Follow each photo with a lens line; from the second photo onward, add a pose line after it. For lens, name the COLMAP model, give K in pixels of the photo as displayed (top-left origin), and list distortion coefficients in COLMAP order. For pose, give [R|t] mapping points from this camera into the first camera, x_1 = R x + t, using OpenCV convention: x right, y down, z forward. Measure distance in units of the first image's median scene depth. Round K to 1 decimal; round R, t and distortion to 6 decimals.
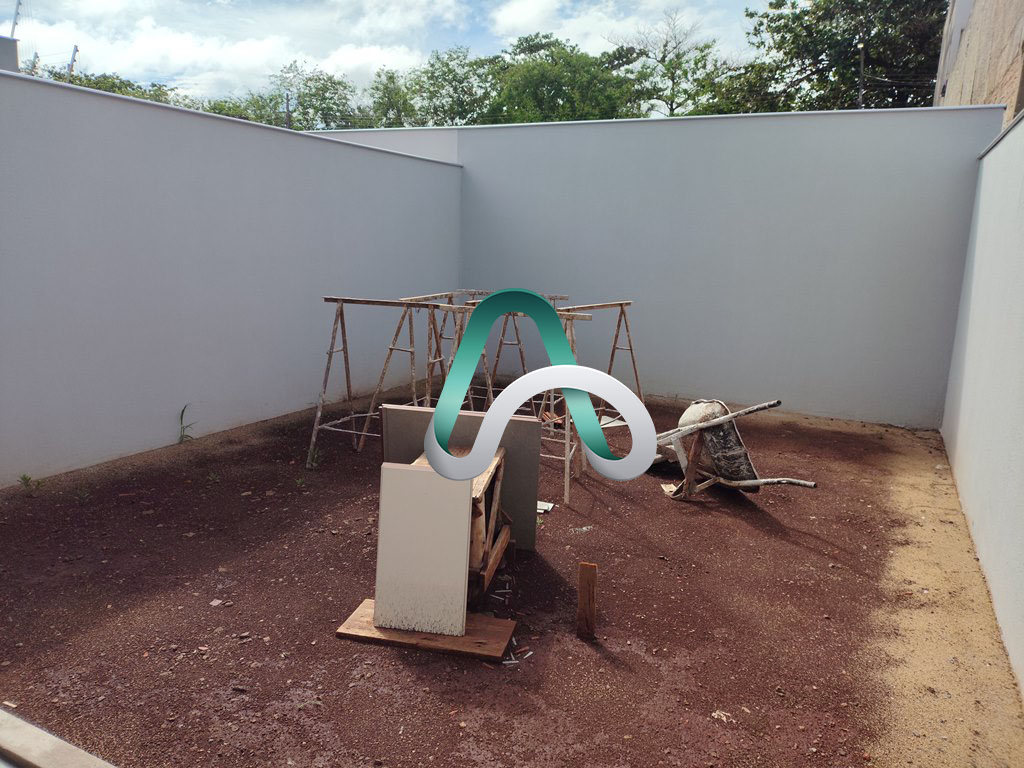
lens RADIAL K [[765.7, 0, 512.0], [0, 765.7, 384.0], [0, 0, 1]] dist [0.050785, -0.005253]
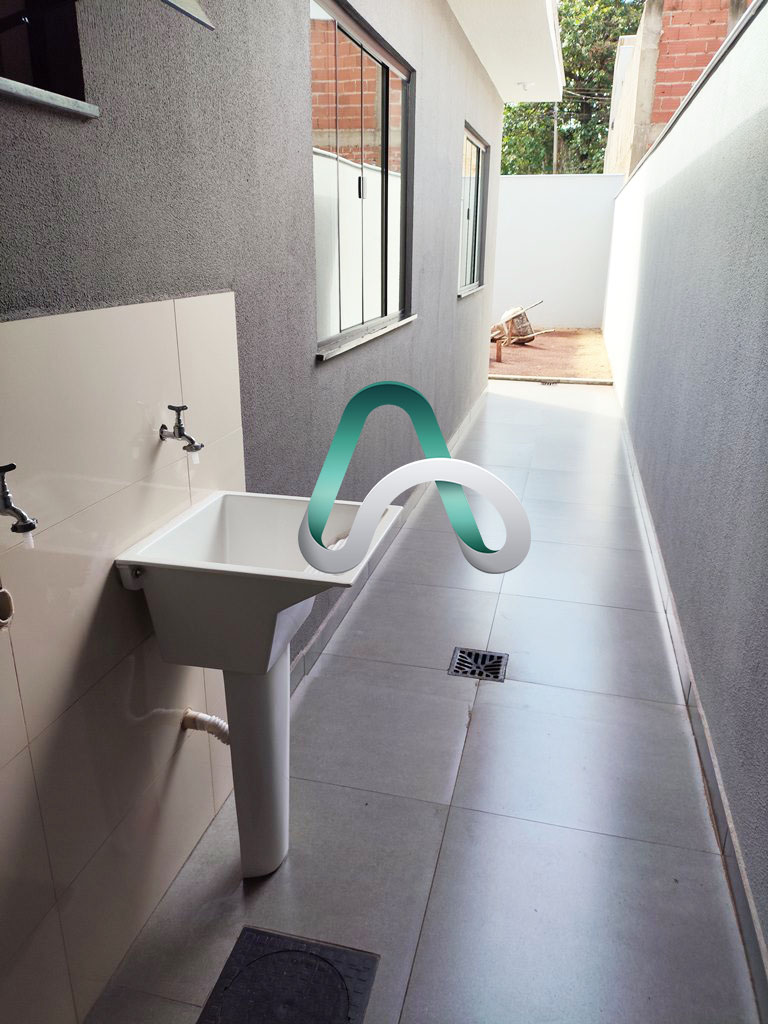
lens RADIAL K [[765.7, 0, 381.8], [0, 765.7, 534.9], [0, 0, 1]] dist [0.050785, -0.005253]
pose [[0.977370, -0.095920, 0.188541, -0.676289], [0.059374, 0.979848, 0.190714, 0.230222], [-0.203035, -0.175204, 0.963369, -1.403768]]
